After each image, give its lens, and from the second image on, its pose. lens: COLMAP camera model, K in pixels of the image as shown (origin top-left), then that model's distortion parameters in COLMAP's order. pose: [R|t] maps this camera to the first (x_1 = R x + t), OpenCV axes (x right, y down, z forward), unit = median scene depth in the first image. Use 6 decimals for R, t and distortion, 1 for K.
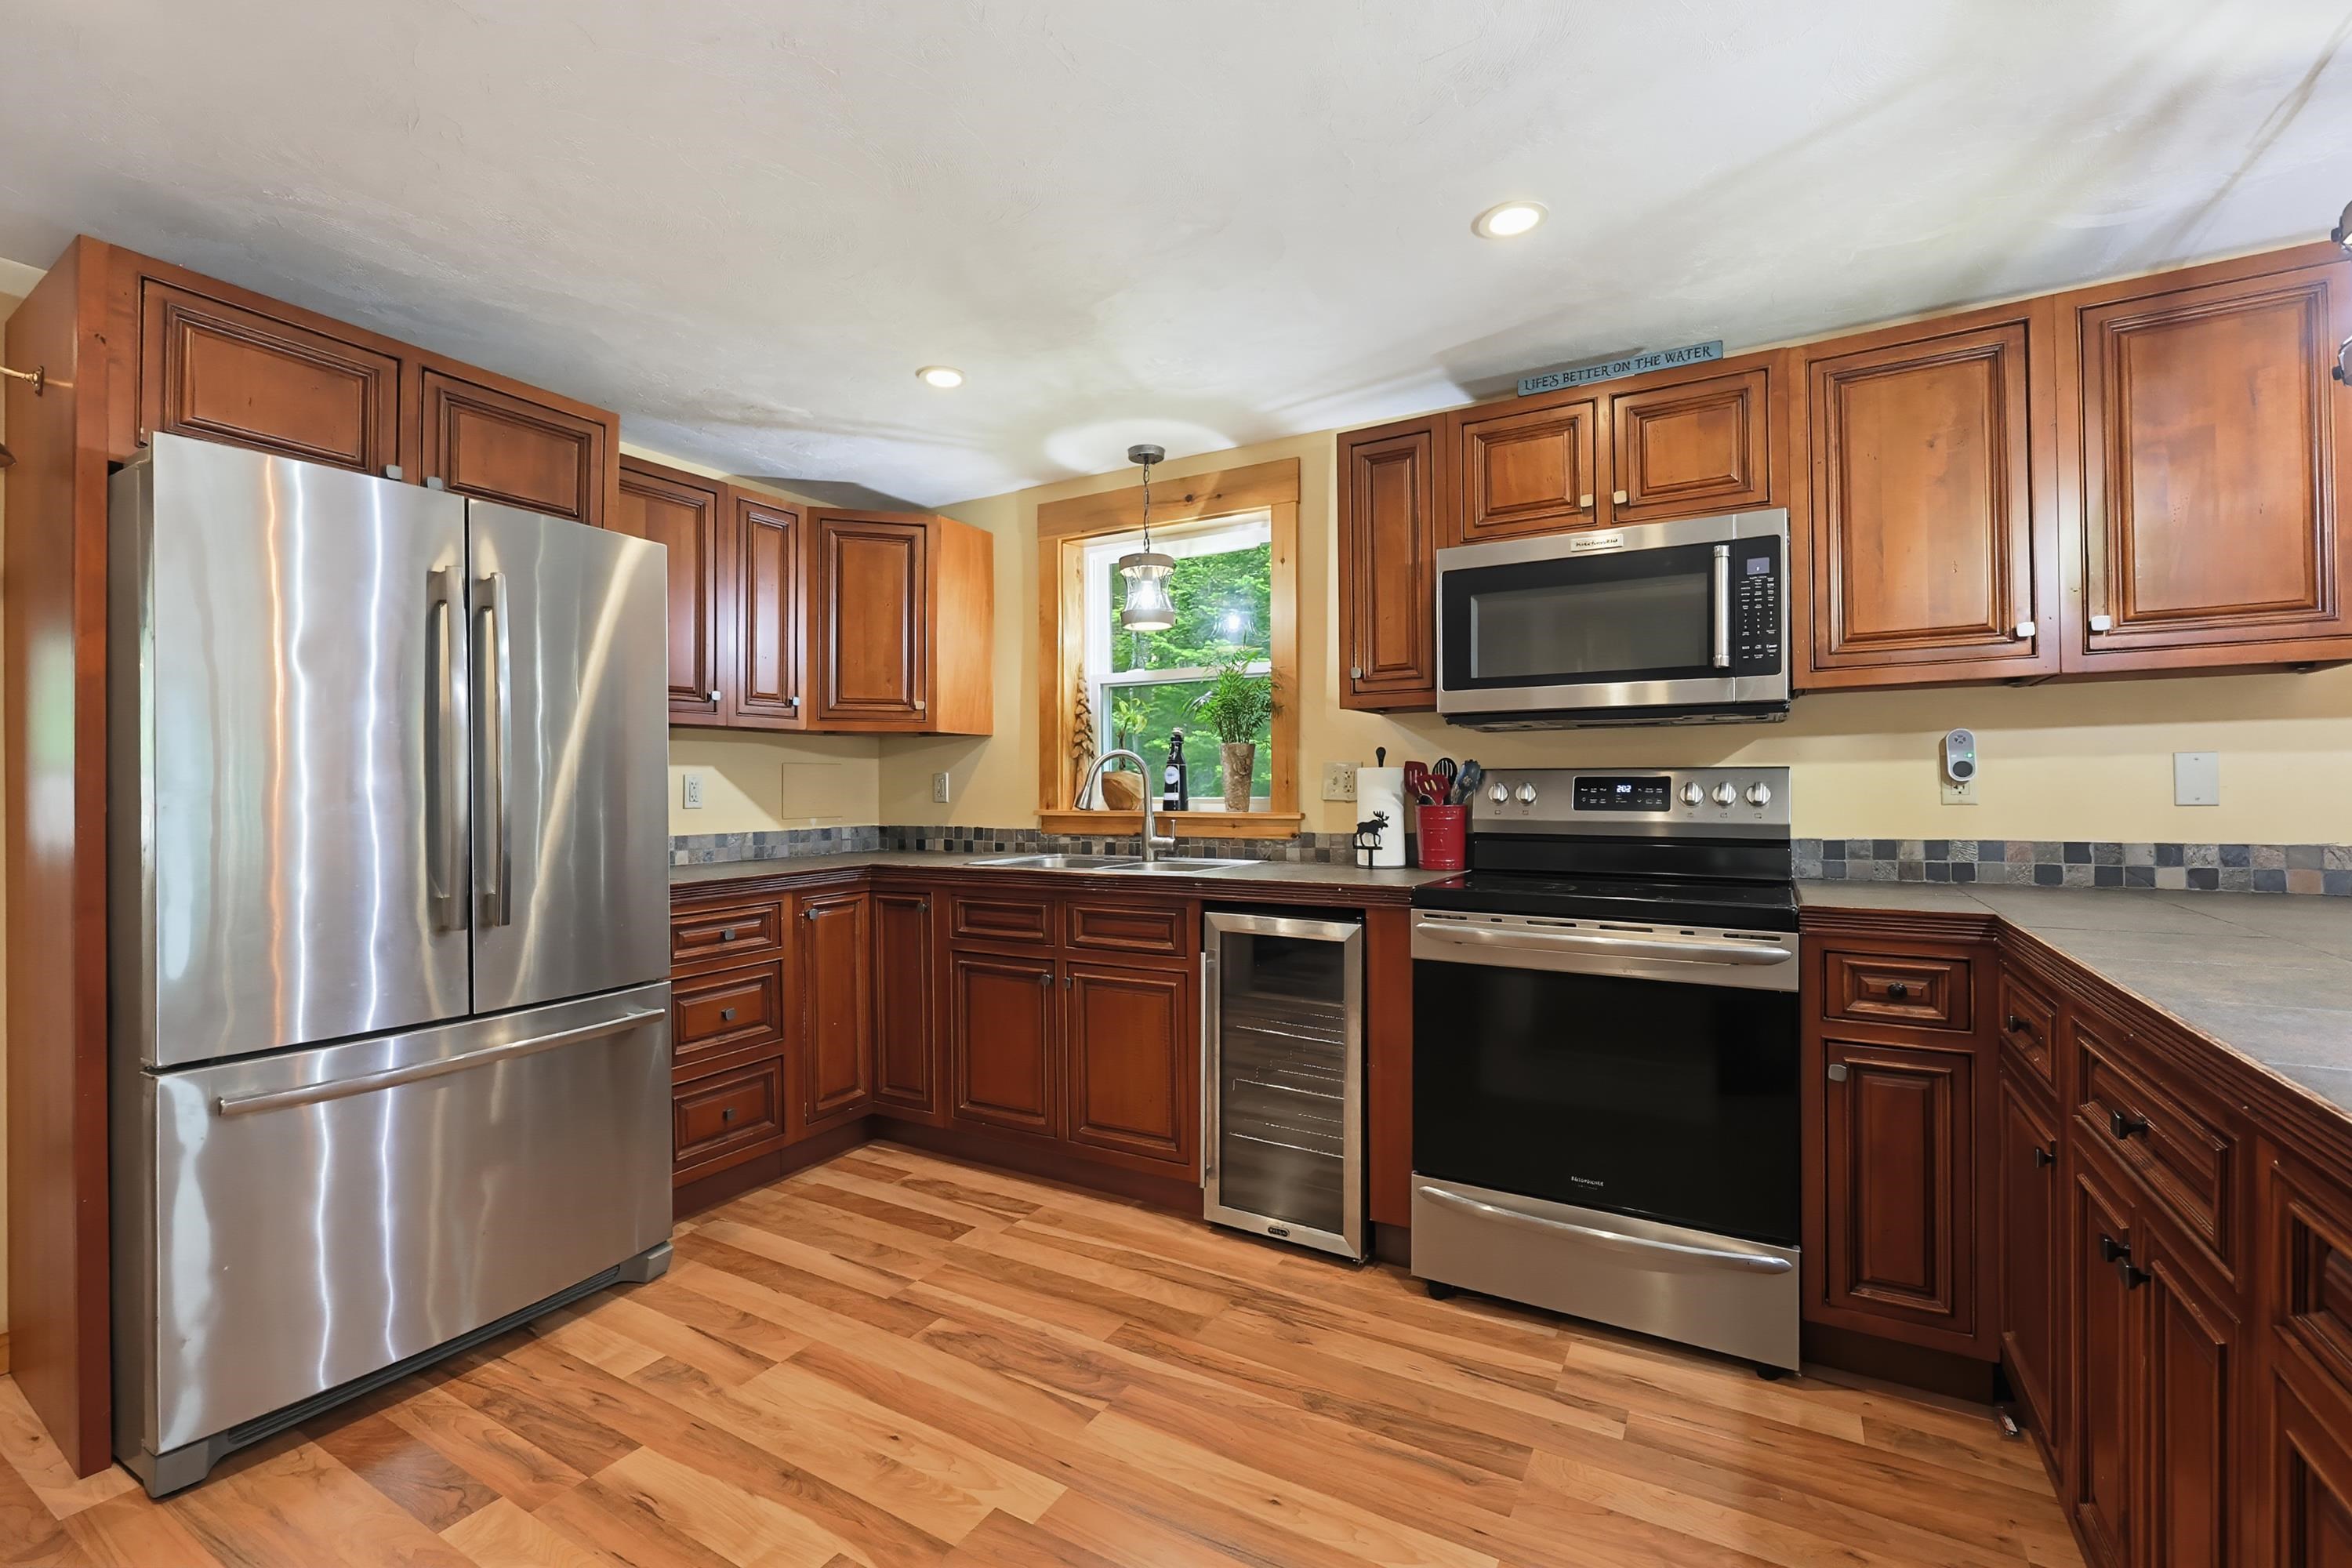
lens RADIAL K [[1007.2, 0, 1177.2], [0, 1007.2, 783.6], [0, 0, 1]] dist [-0.002289, 0.000264]
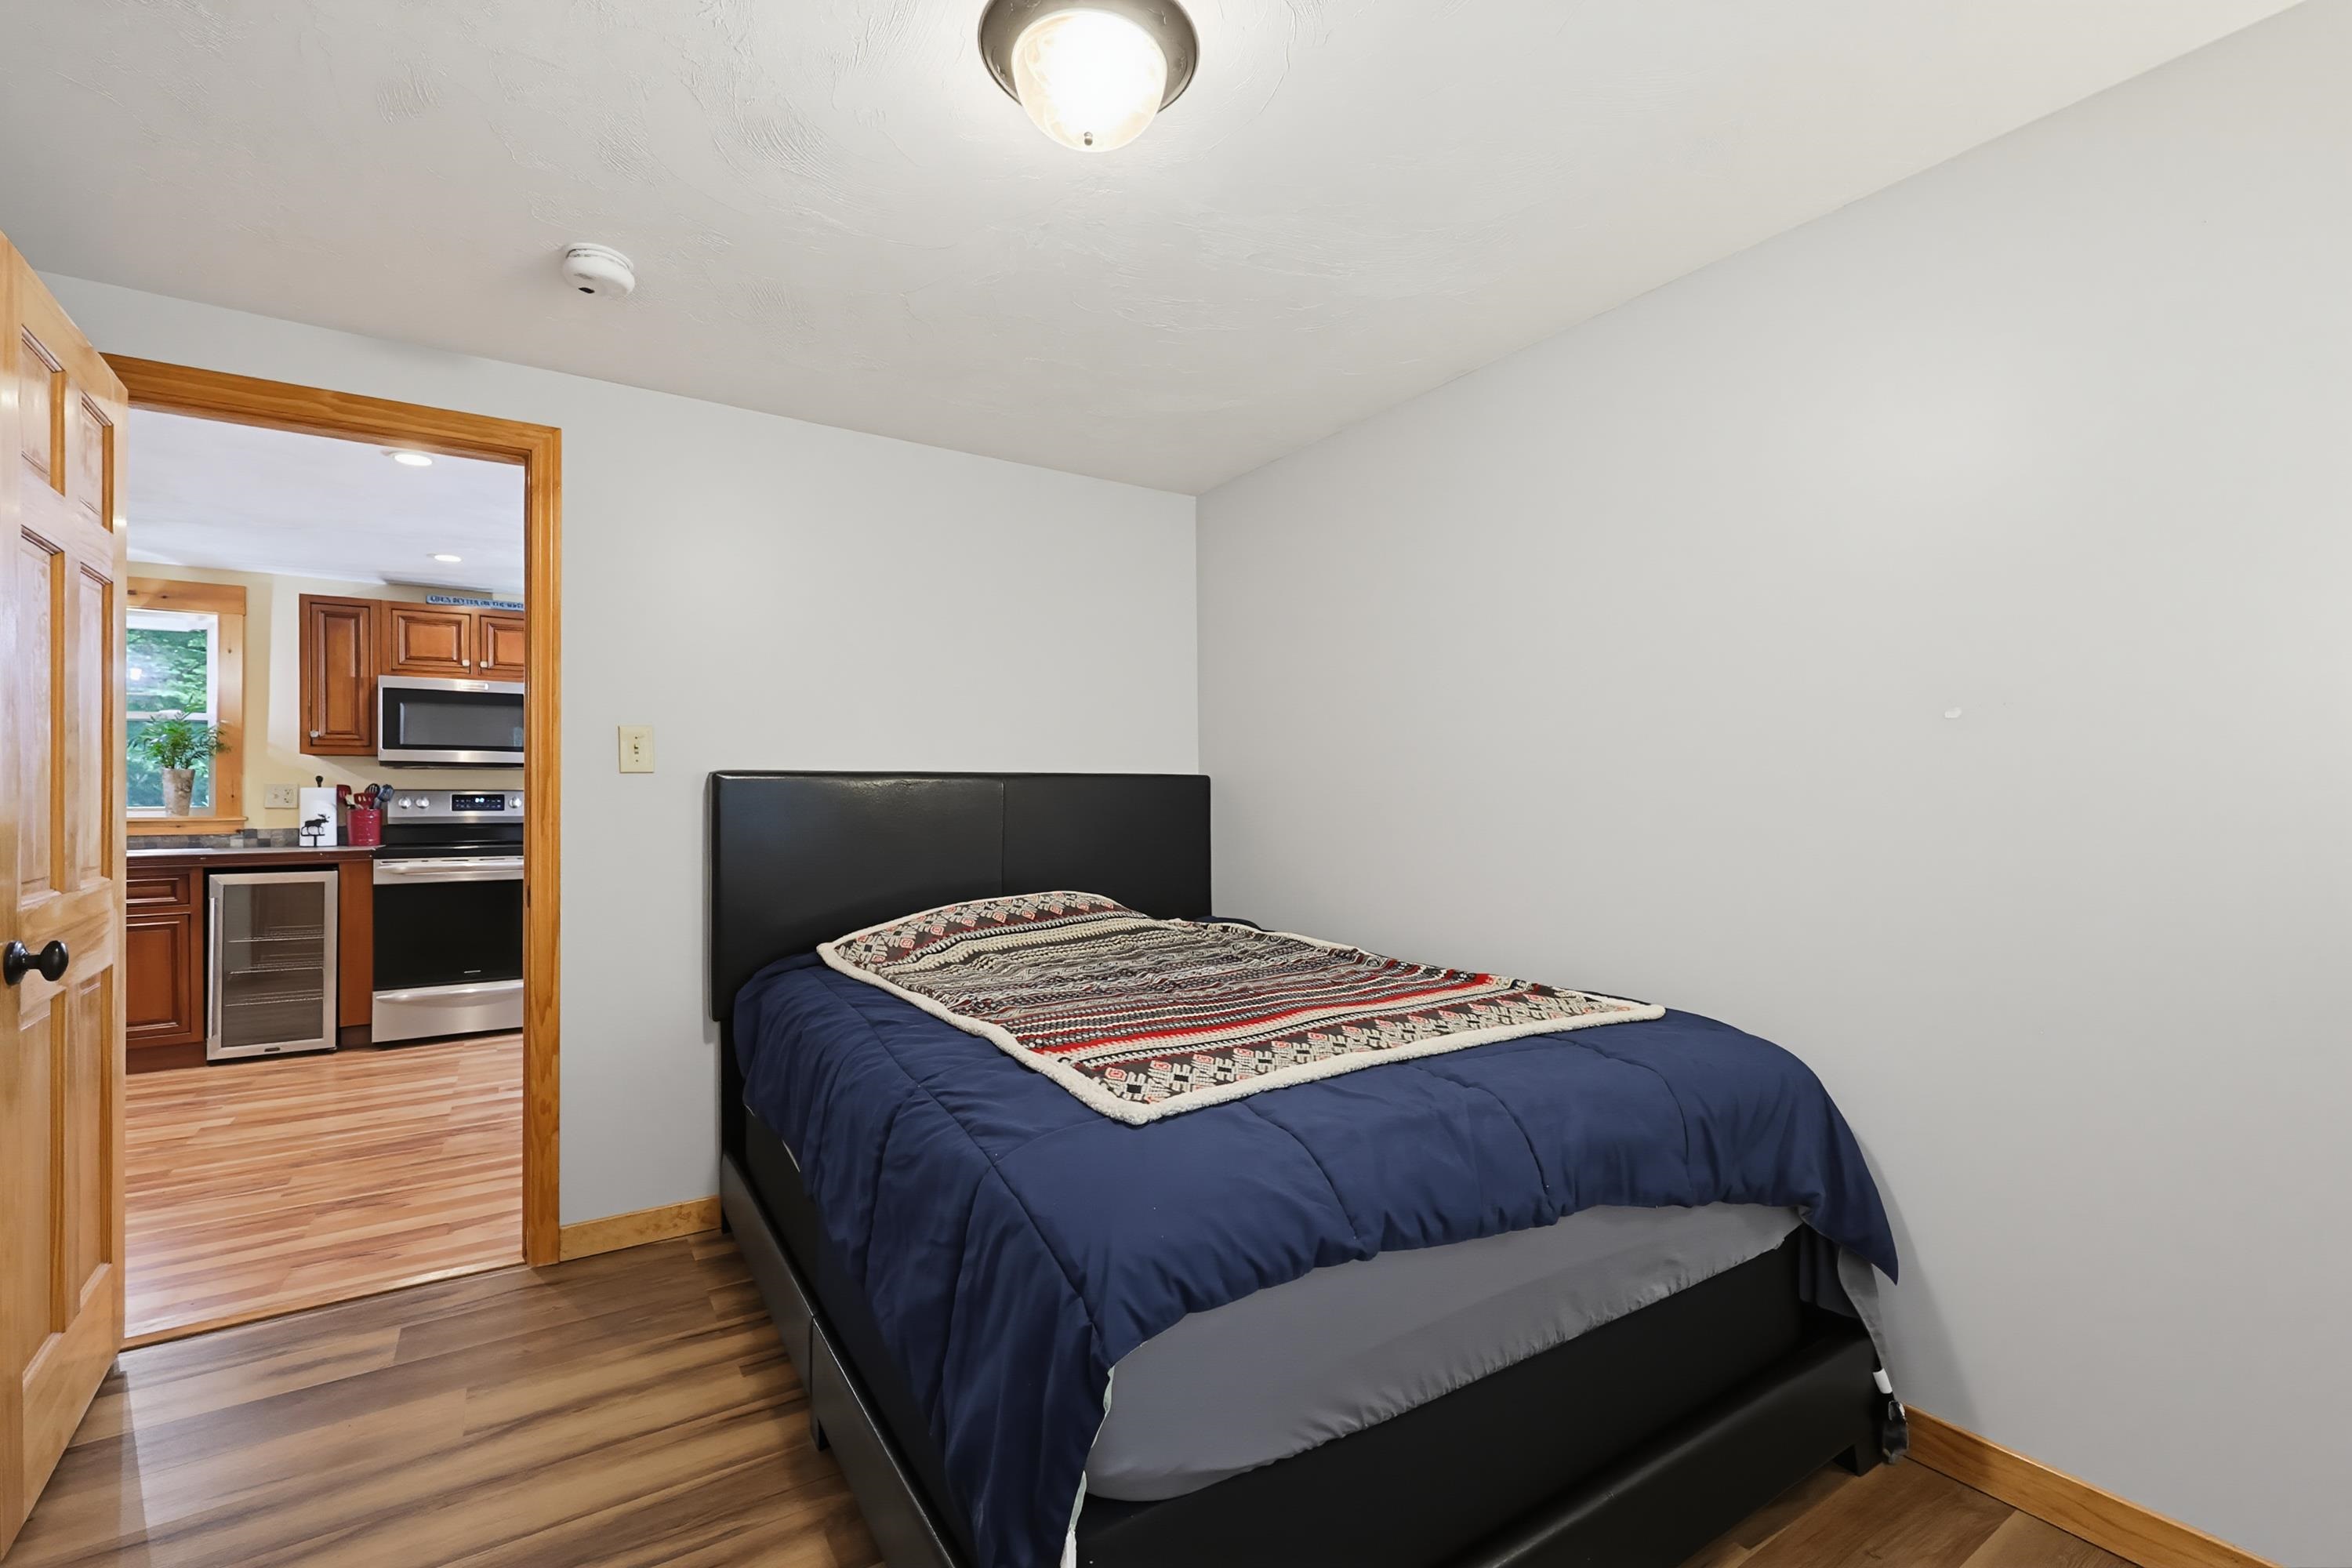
lens RADIAL K [[1007.2, 0, 1181.4], [0, 1007.2, 791.1], [0, 0, 1]] dist [-0.002289, 0.000264]
pose [[0.443451, 0.007173, 0.896270, -0.792841], [-0.002041, 0.999973, -0.006993, -0.001952], [-0.896296, 0.001271, 0.443454, -1.240269]]
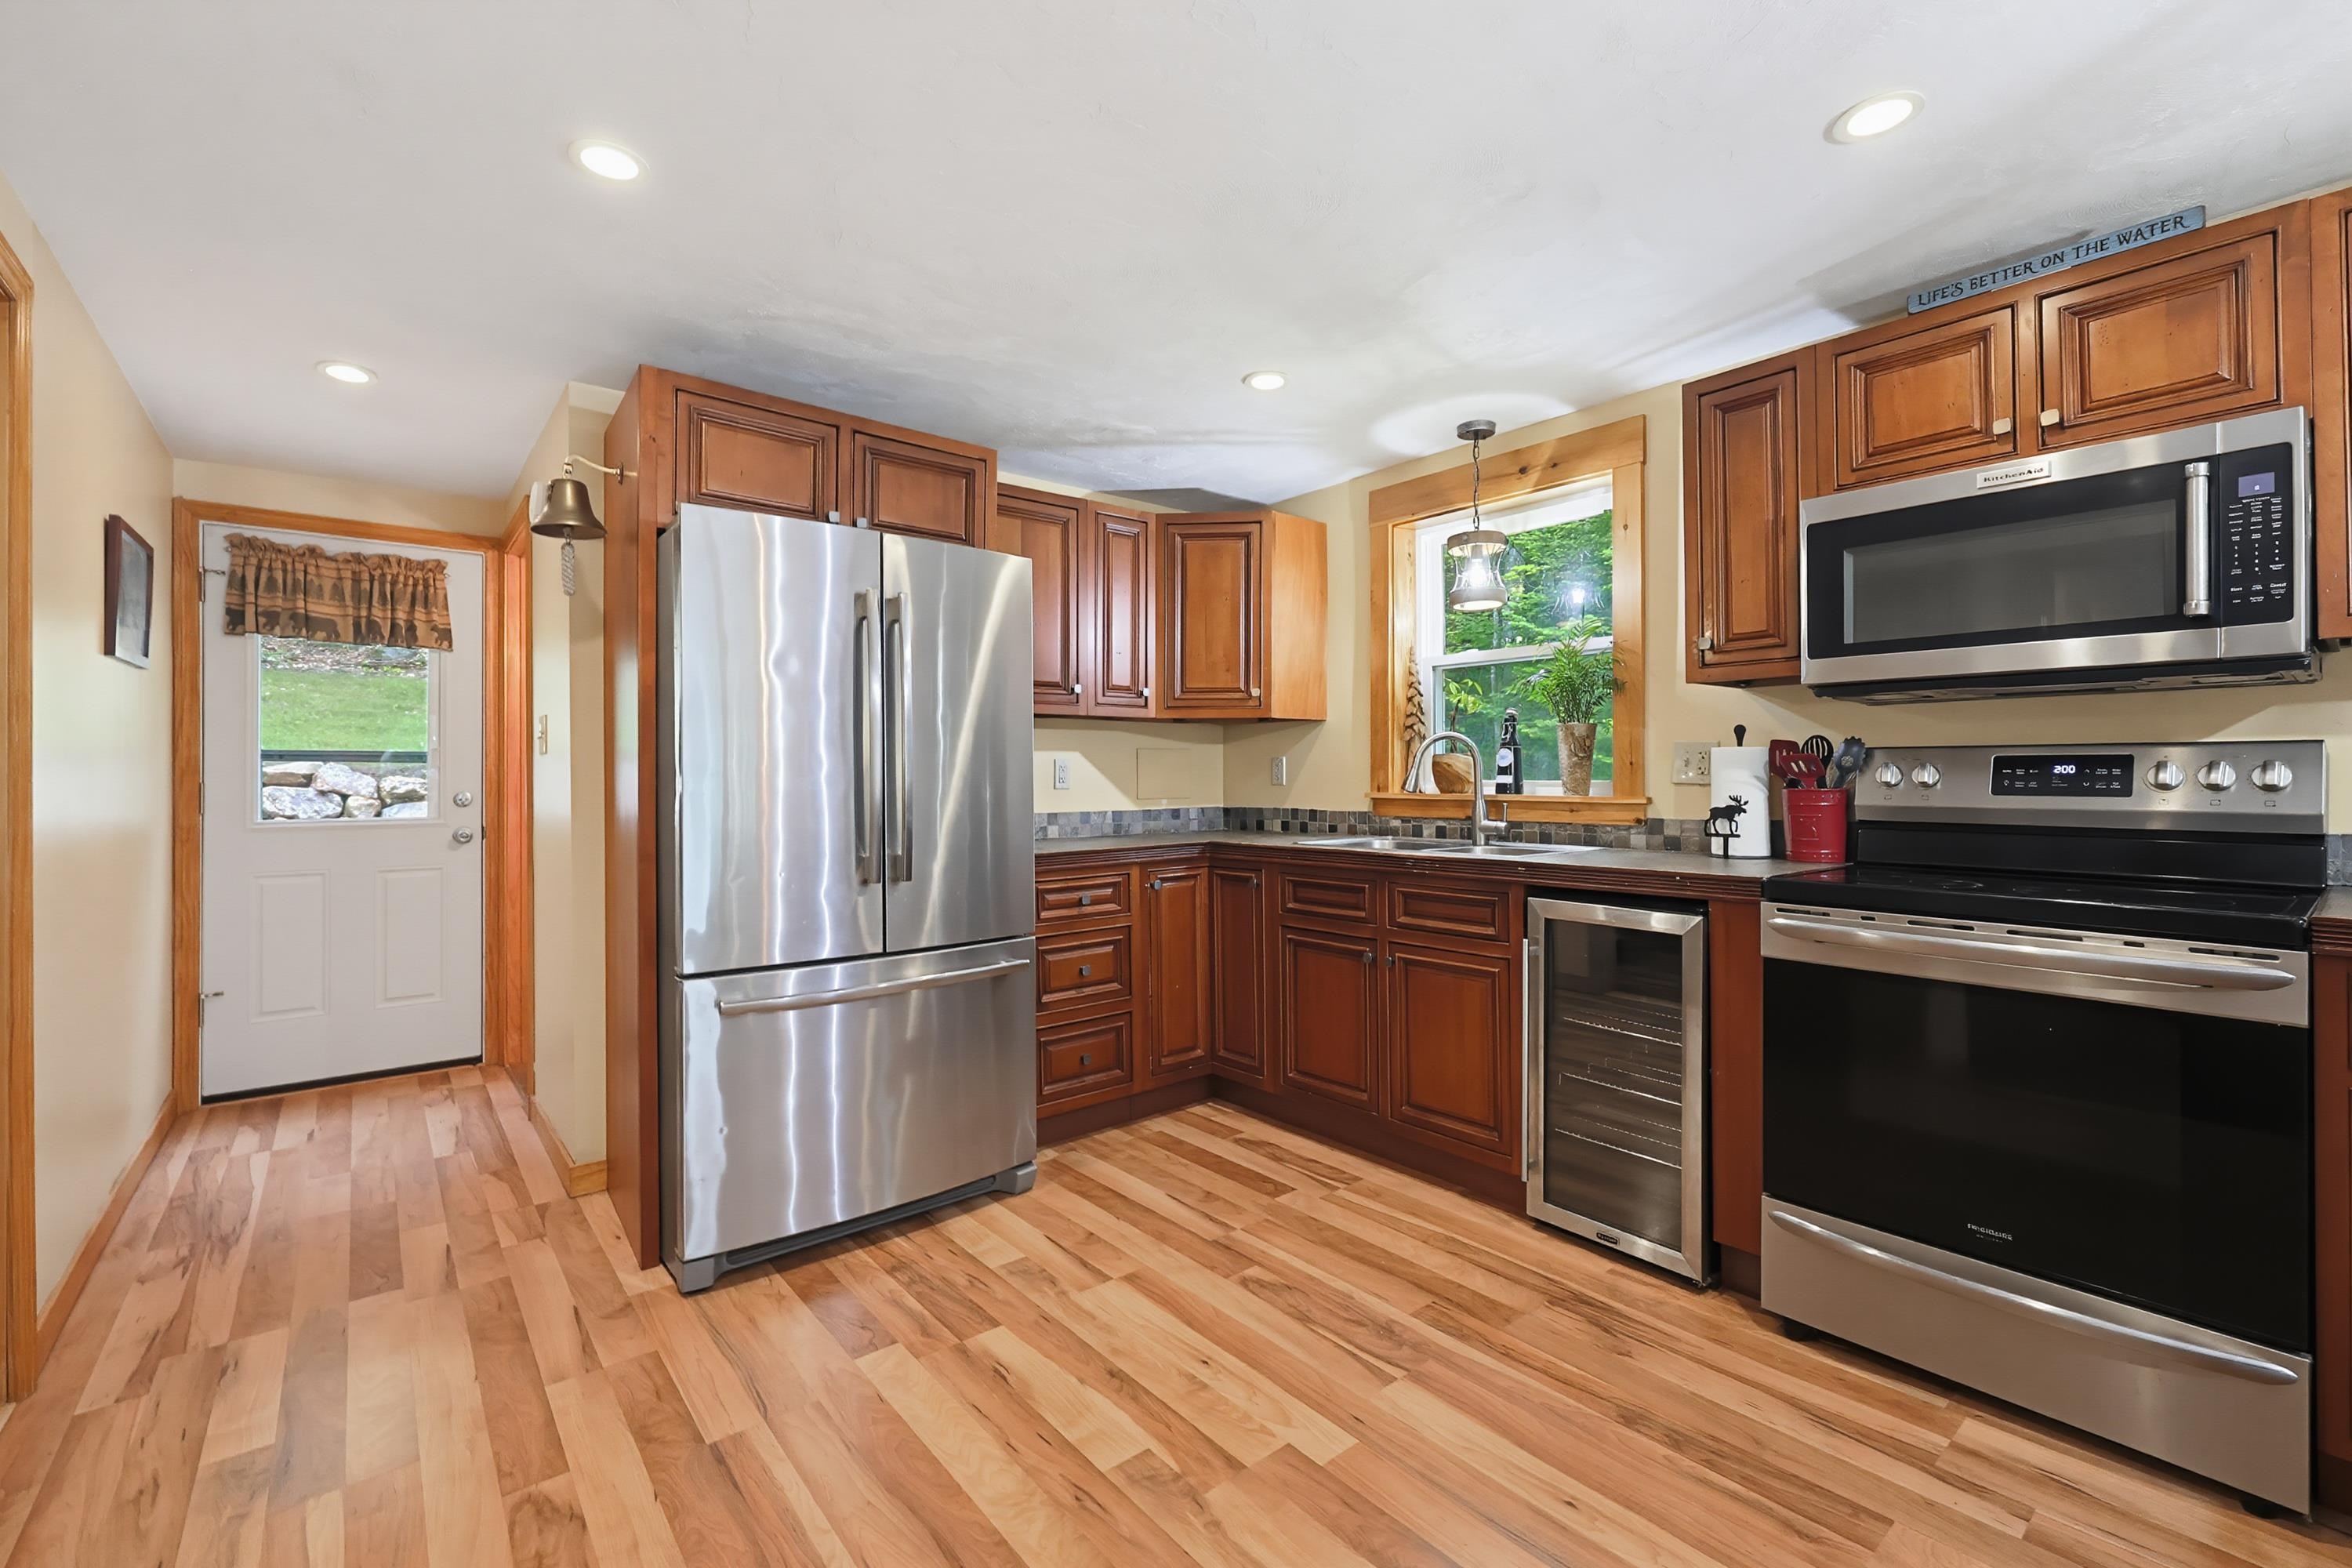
lens RADIAL K [[1007.2, 0, 1183.7], [0, 1007.2, 771.9], [0, 0, 1]] dist [-0.002289, 0.000264]
pose [[0.938141, -0.000001, -0.346254, 0.055298], [0.000293, 1.000000, 0.000790, 0.006494], [0.346254, -0.000842, 0.938140, -0.023456]]
